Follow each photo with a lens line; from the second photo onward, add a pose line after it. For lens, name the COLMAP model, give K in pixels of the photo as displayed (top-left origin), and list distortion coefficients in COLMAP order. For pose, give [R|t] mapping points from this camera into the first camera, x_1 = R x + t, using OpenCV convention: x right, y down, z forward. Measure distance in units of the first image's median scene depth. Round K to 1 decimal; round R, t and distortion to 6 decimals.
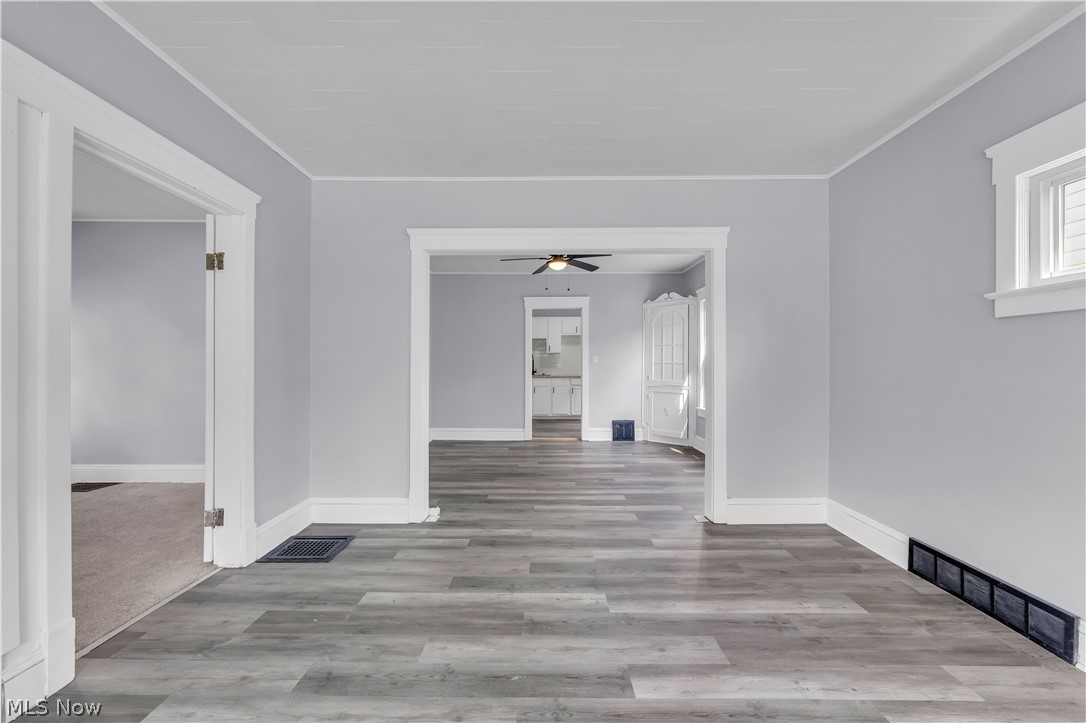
lens RADIAL K [[439.3, 0, 547.4], [0, 439.3, 359.6], [0, 0, 1]] dist [0.002085, 0.000193]
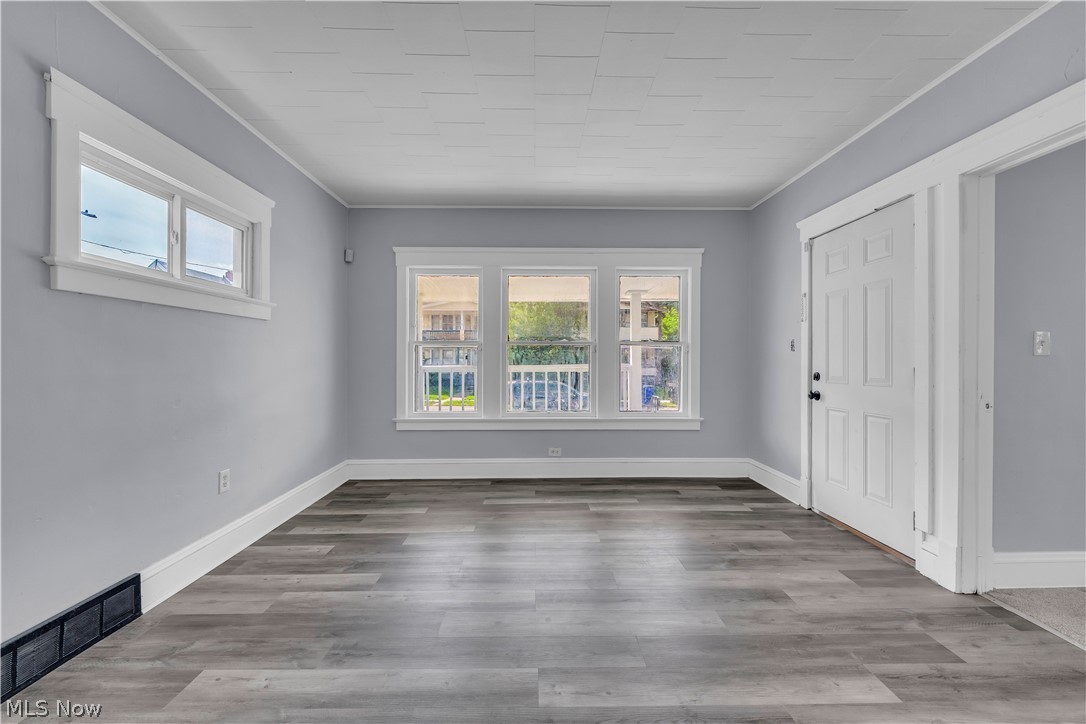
lens RADIAL K [[439.3, 0, 547.4], [0, 439.3, 360.1], [0, 0, 1]] dist [0.002085, 0.000193]
pose [[-0.999792, -0.006298, -0.019407, 0.148412], [-0.006285, 0.999980, -0.000719, 0.026827], [0.019411, -0.000597, -0.999811, 1.838953]]
